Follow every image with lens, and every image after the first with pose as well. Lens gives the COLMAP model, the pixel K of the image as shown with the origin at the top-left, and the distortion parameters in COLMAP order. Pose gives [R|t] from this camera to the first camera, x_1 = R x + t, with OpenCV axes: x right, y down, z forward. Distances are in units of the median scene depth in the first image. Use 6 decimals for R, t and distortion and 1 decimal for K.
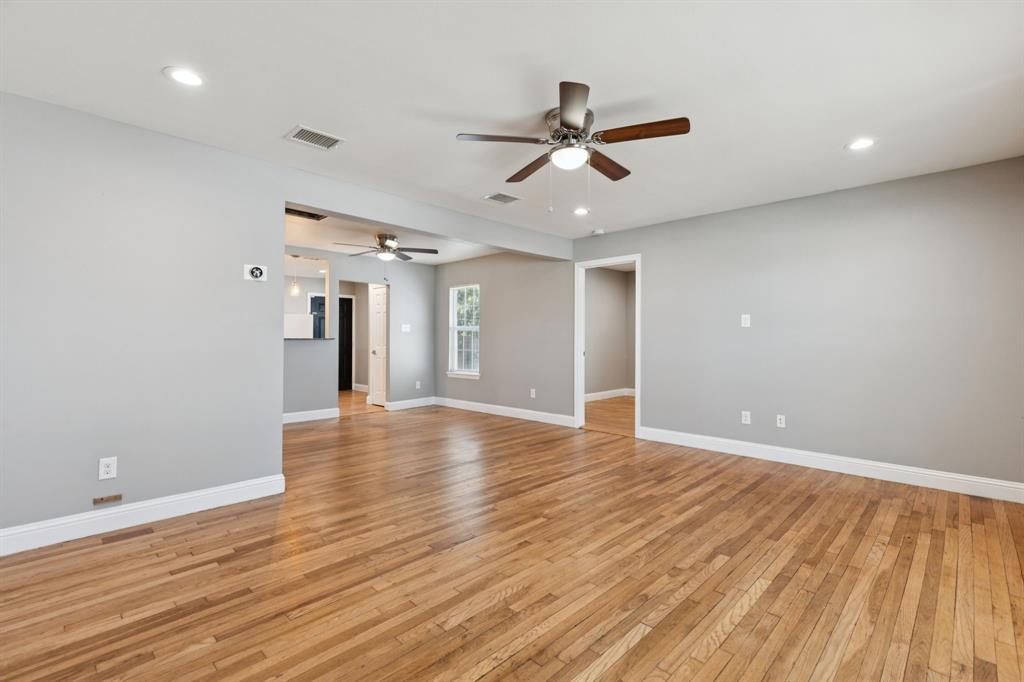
lens RADIAL K [[462.0, 0, 516.7], [0, 462.0, 338.8], [0, 0, 1]] dist [0.009305, -0.000980]
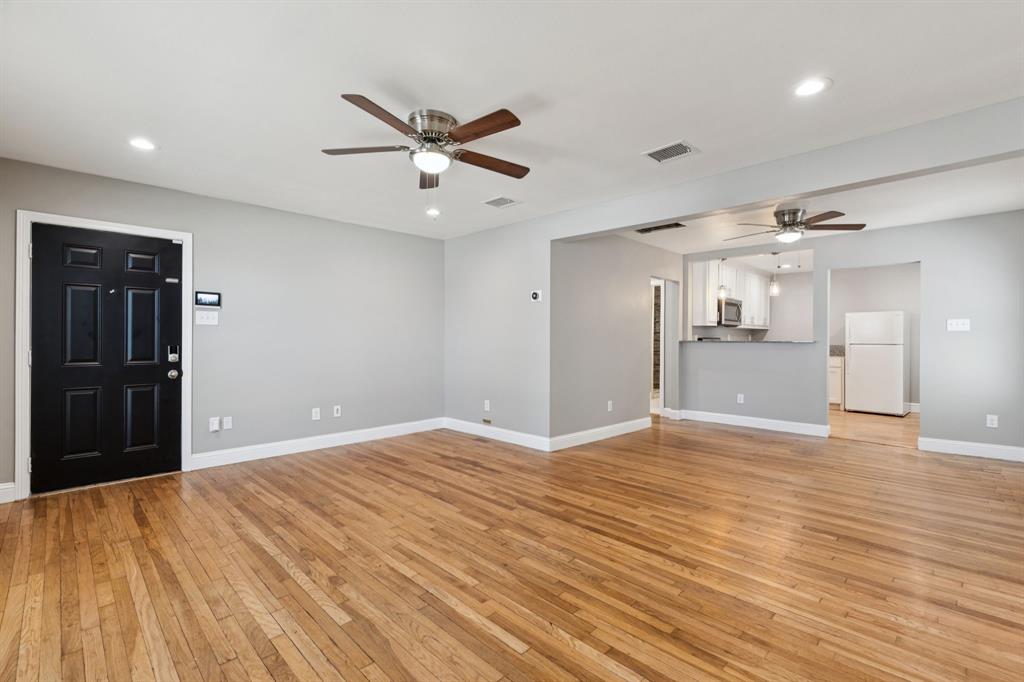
lens RADIAL K [[462.0, 0, 520.2], [0, 462.0, 342.3], [0, 0, 1]] dist [0.009305, -0.000980]
pose [[-0.010960, 0.004722, -0.999929, 1.085145], [-0.003124, 0.999984, 0.004756, -0.001451], [0.999935, 0.003176, -0.010945, 1.157225]]
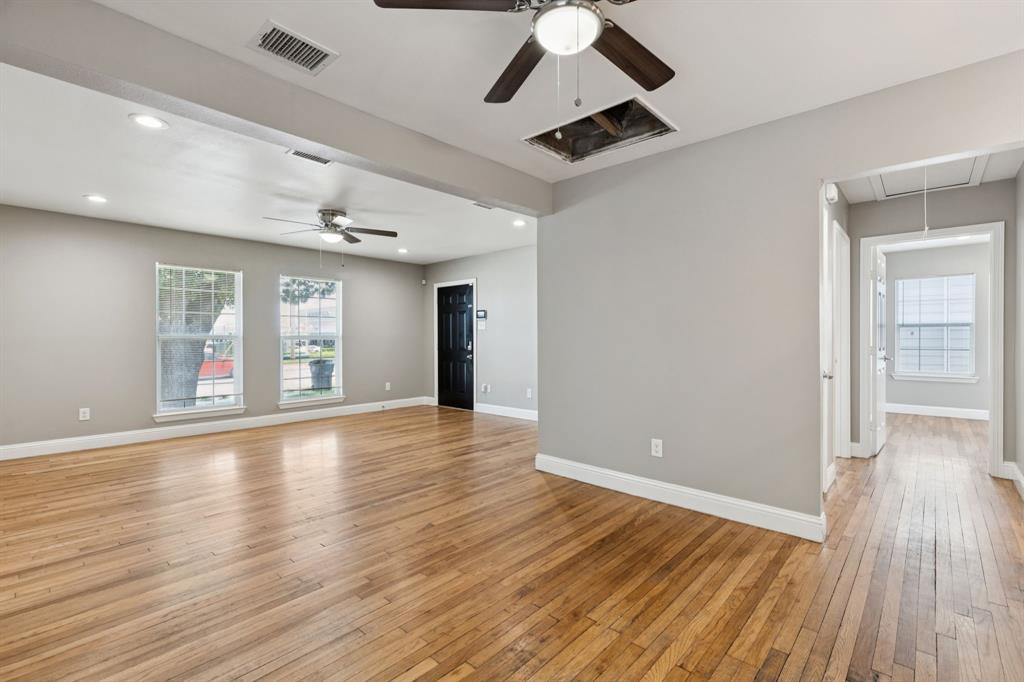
lens RADIAL K [[462.0, 0, 515.1], [0, 462.0, 337.9], [0, 0, 1]] dist [0.009305, -0.000980]
pose [[-0.999631, 0.001284, -0.027122, -0.526962], [0.001279, 0.999999, 0.000222, -0.000492], [0.027123, 0.000188, -0.999632, 2.703016]]
